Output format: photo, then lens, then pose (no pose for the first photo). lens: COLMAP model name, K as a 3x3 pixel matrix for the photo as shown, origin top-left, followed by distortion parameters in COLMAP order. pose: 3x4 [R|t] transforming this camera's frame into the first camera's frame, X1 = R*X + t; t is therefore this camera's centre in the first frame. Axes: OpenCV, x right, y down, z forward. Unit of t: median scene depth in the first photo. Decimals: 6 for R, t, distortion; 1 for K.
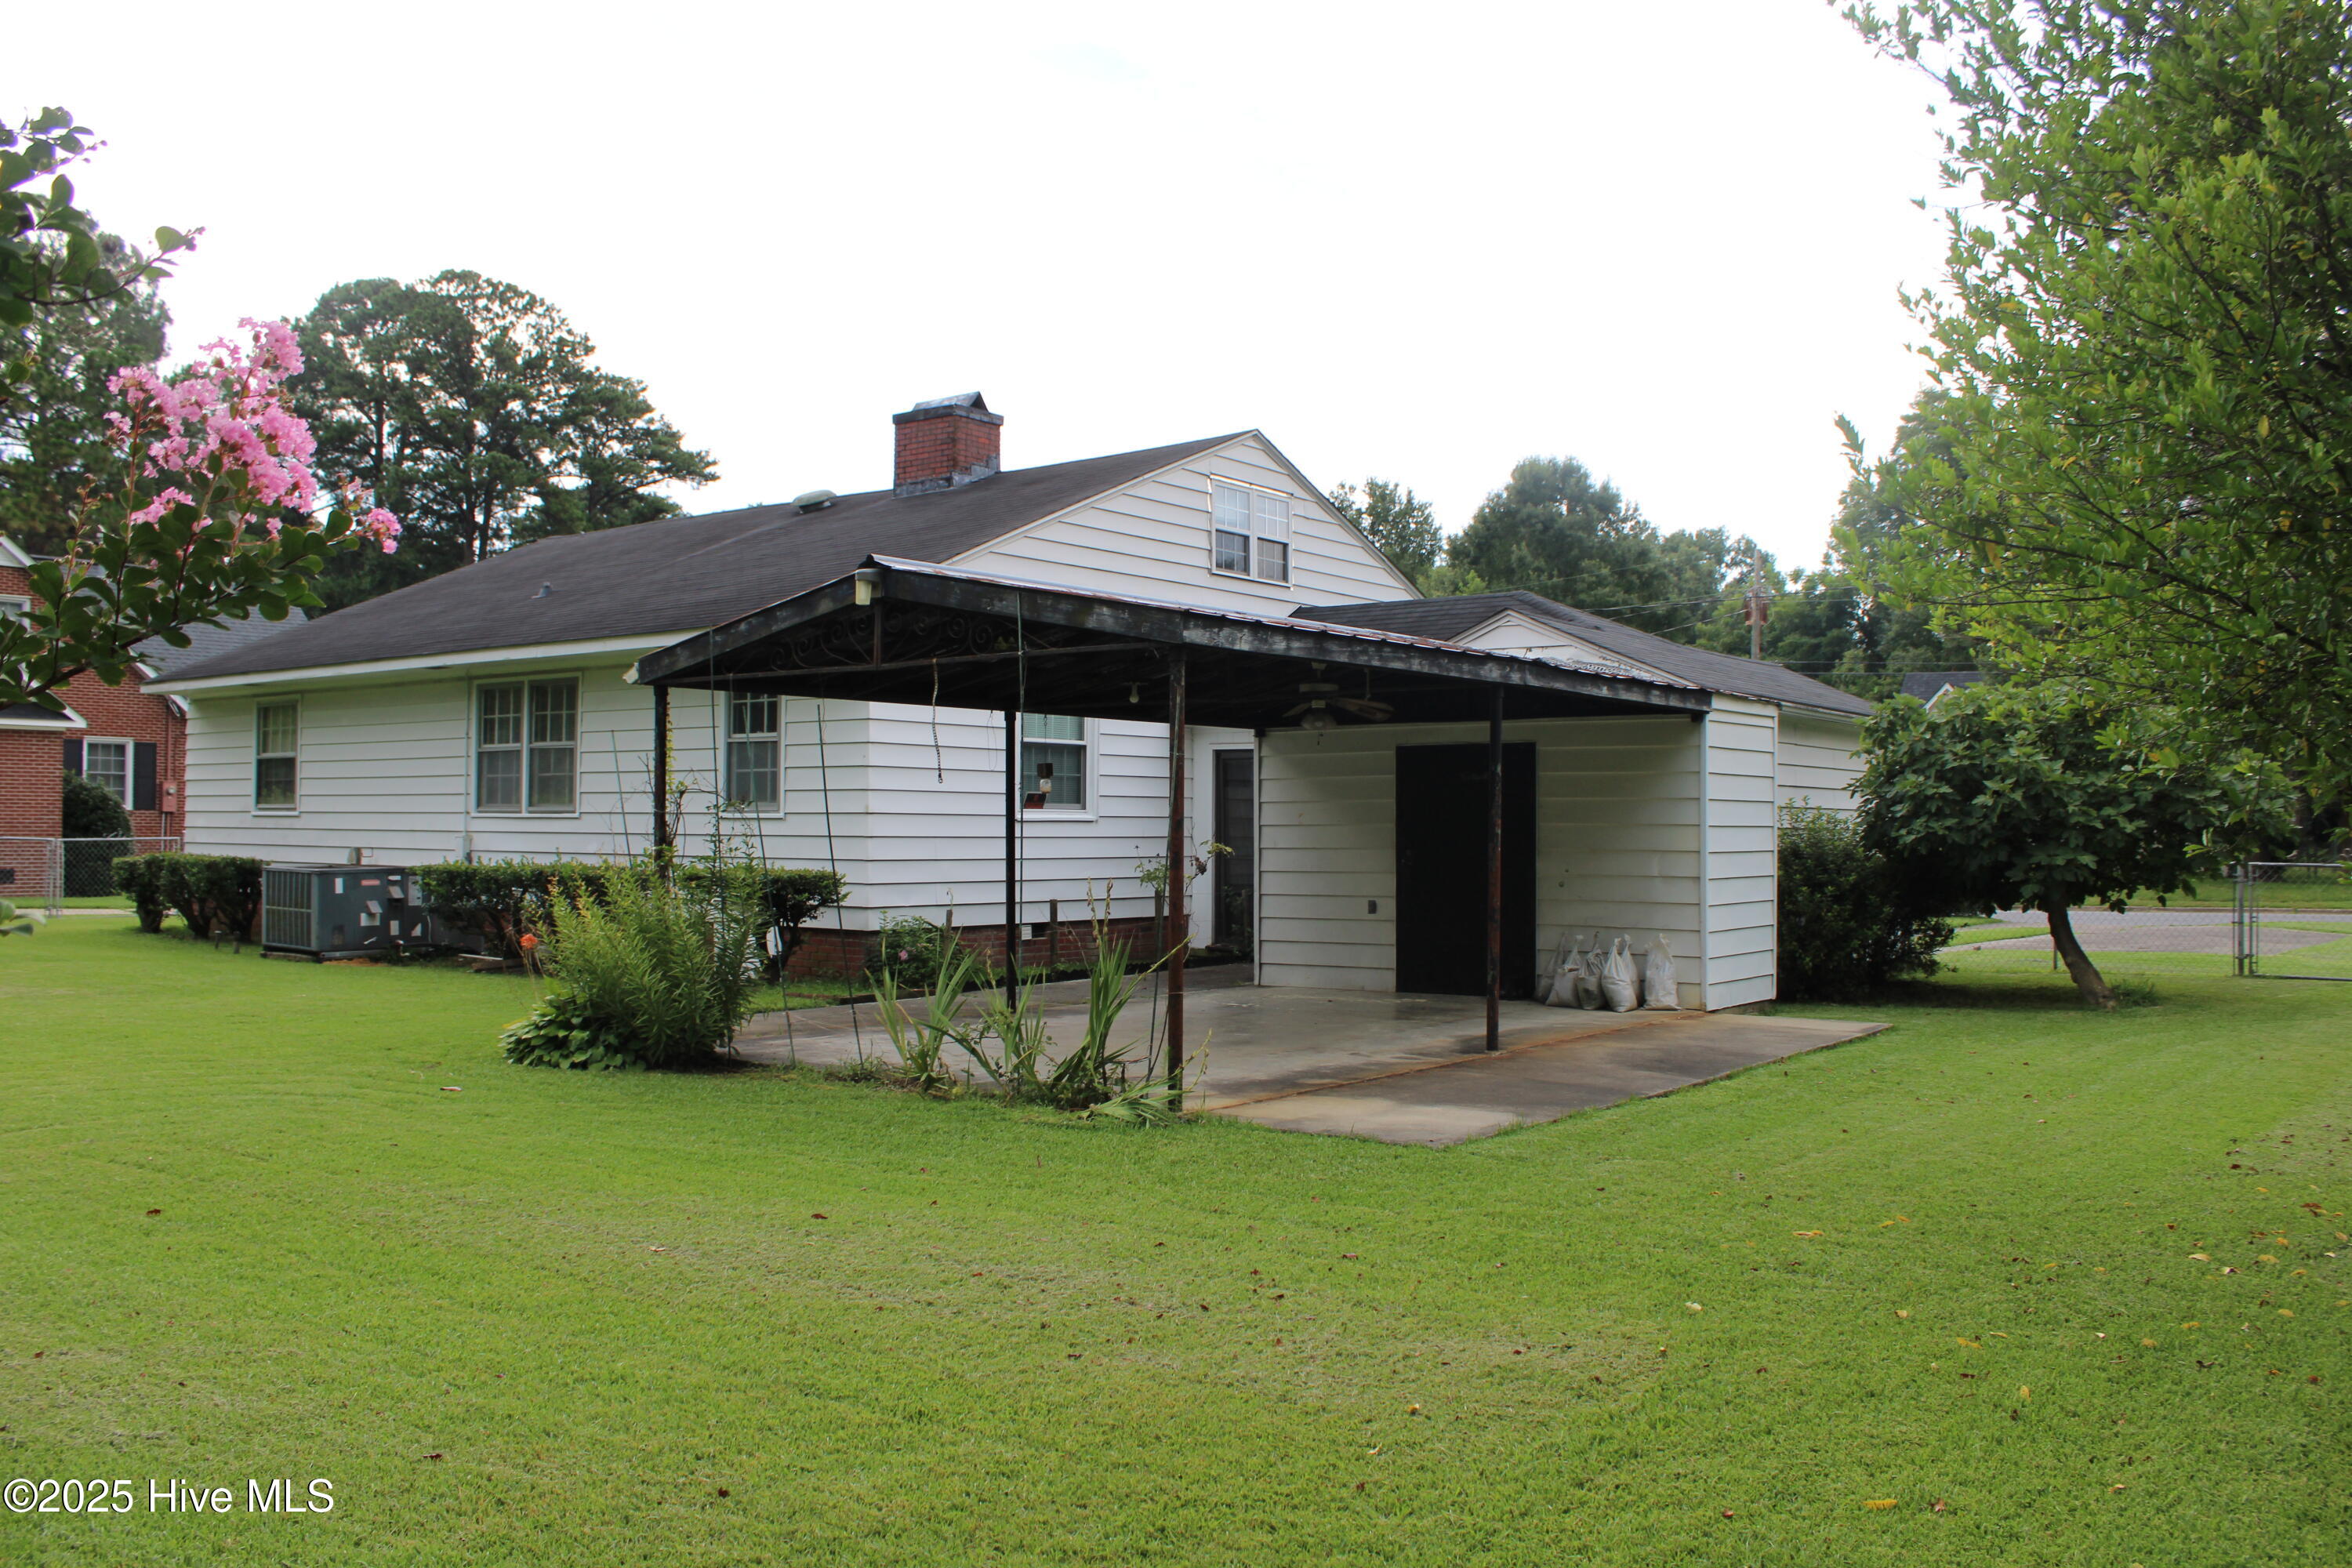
lens RADIAL K [[1988.5, 0, 1176.0], [0, 1988.5, 784.0], [0, 0, 1]] dist [-0.129844, -0.001982]
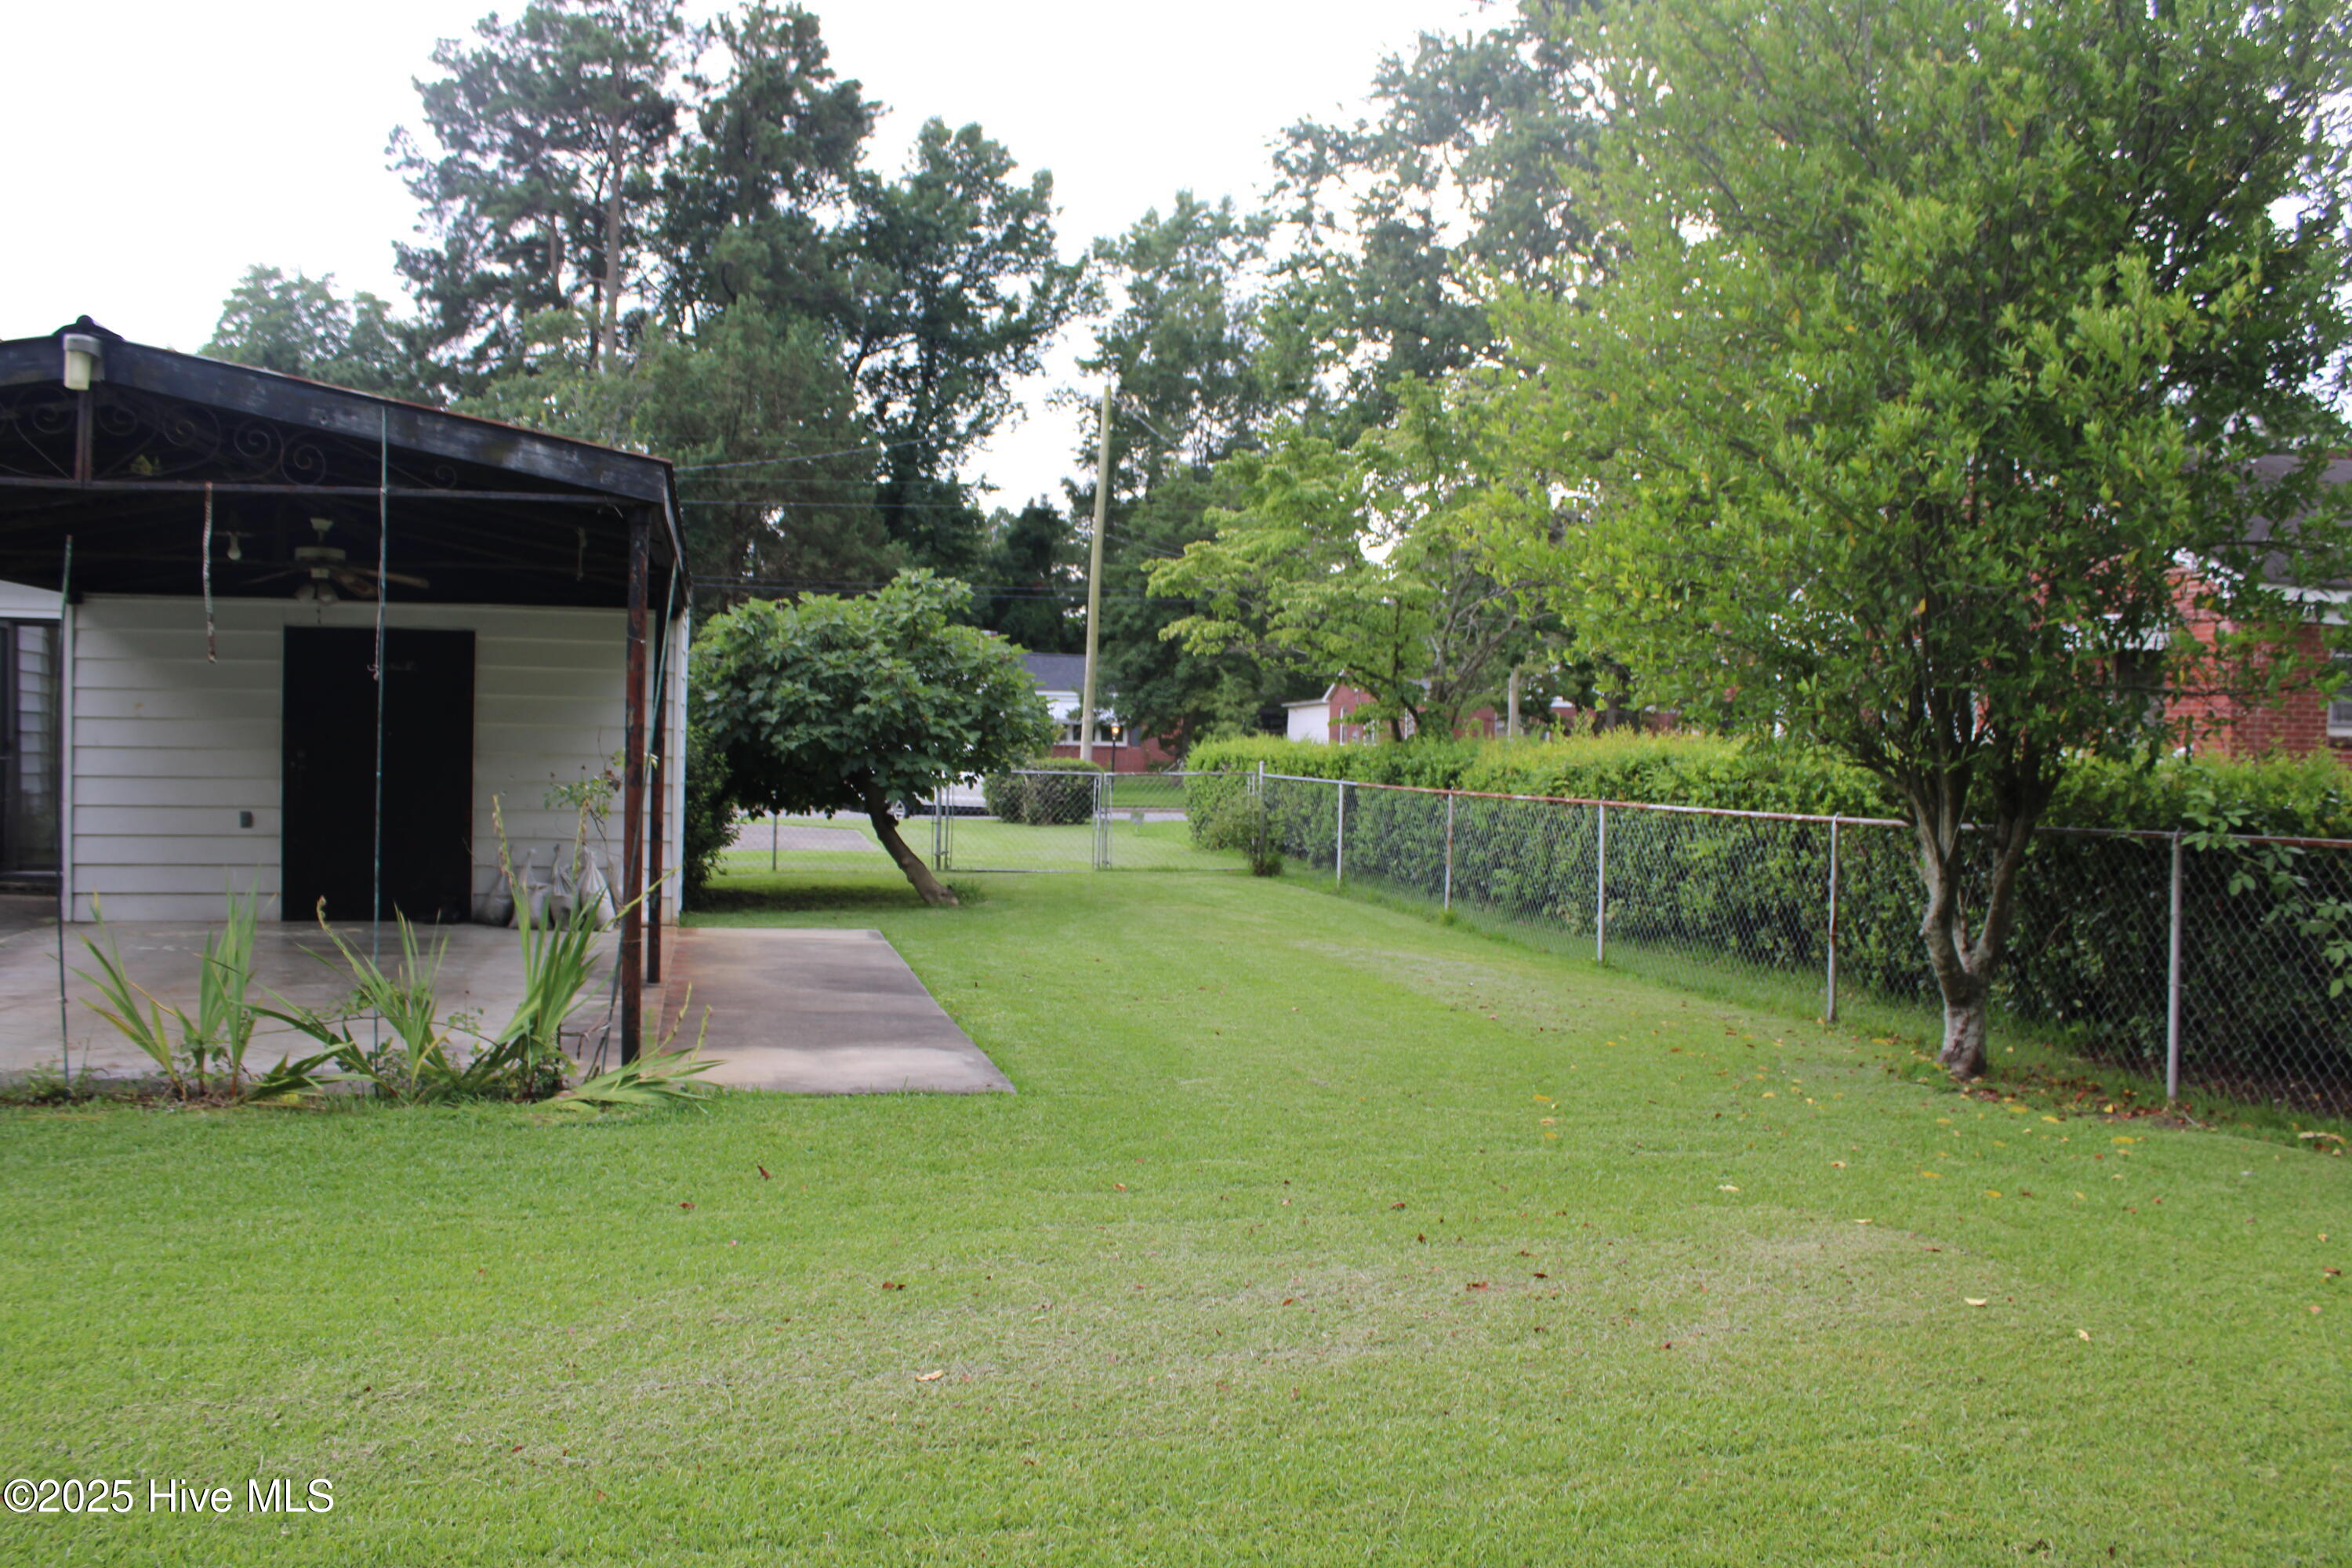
lens RADIAL K [[1960.0, 0, 1176.0], [0, 1960.0, 784.0], [0, 0, 1]] dist [0.000204, -0.000629]
pose [[0.693704, -0.002885, 0.720255, -0.215666], [-0.035751, 0.998621, 0.038433, 0.002047], [-0.719373, -0.052411, 0.692644, 0.155220]]
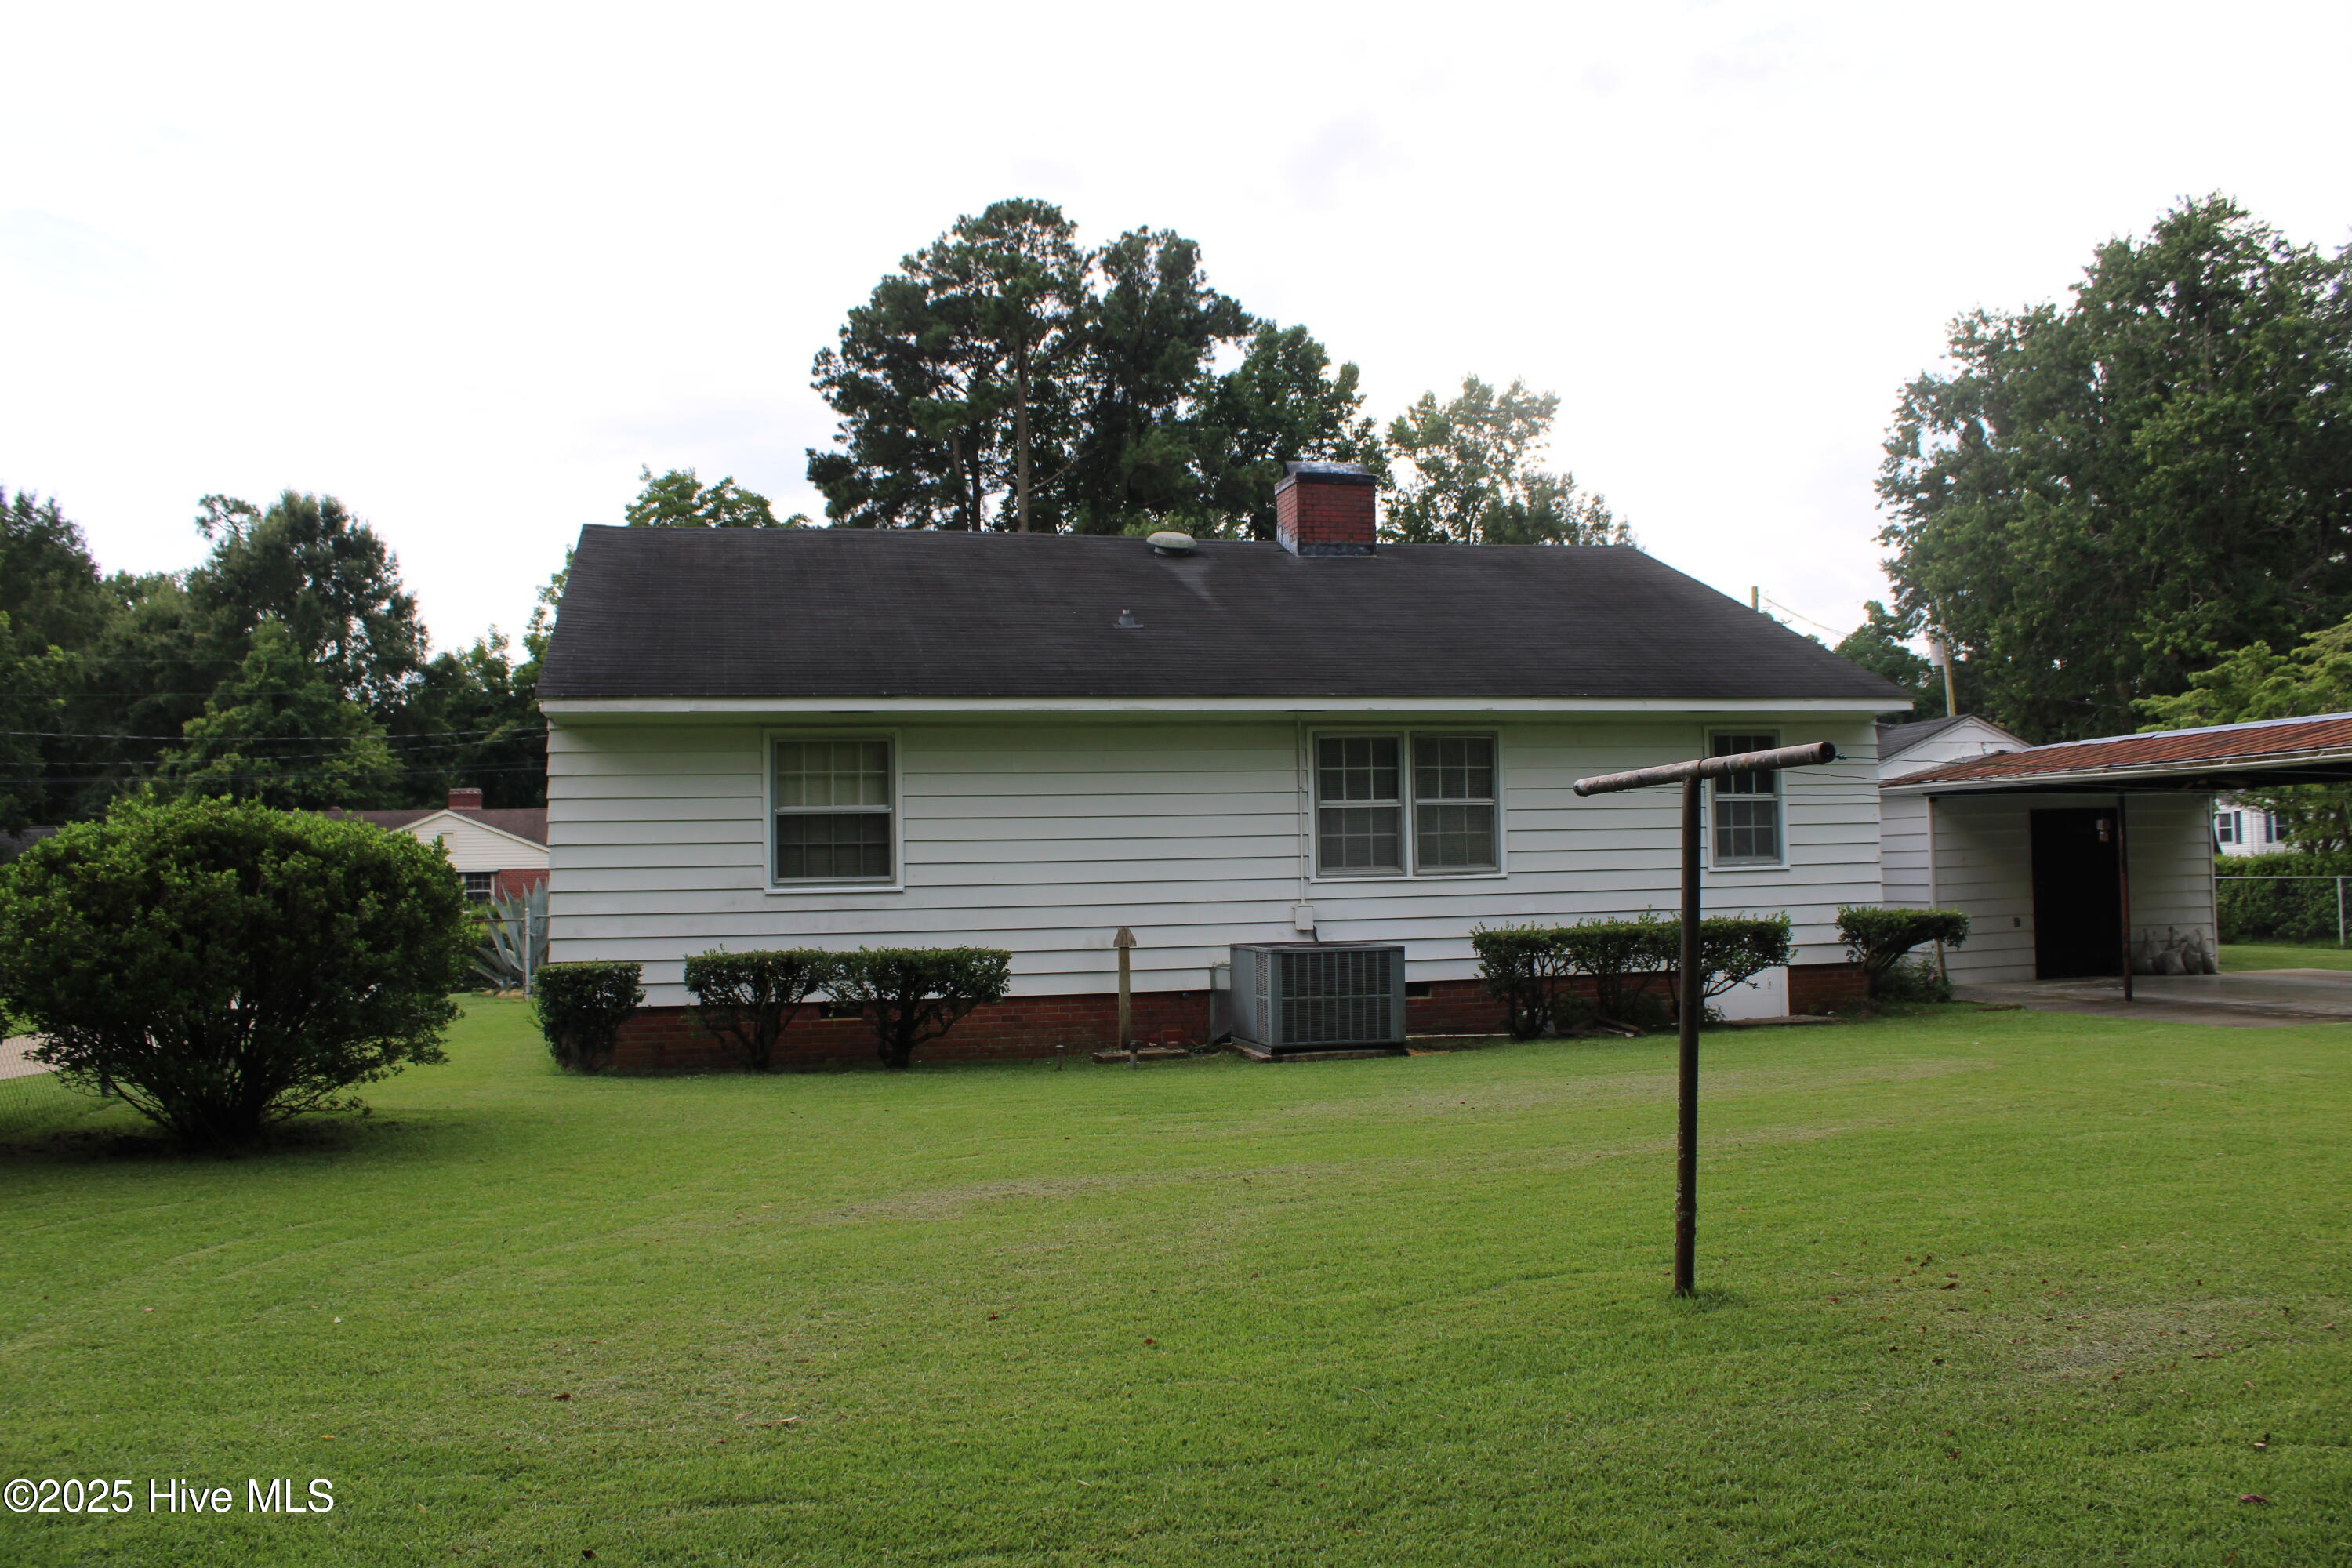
lens RADIAL K [[1988.5, 0, 1176.0], [0, 1988.5, 784.0], [0, 0, 1]] dist [-0.129844, -0.001982]
pose [[0.622401, 0.015576, 0.782544, -1.333437], [0.009149, 0.999589, -0.027172, -0.004570], [-0.782645, 0.024071, 0.622003, 0.594724]]
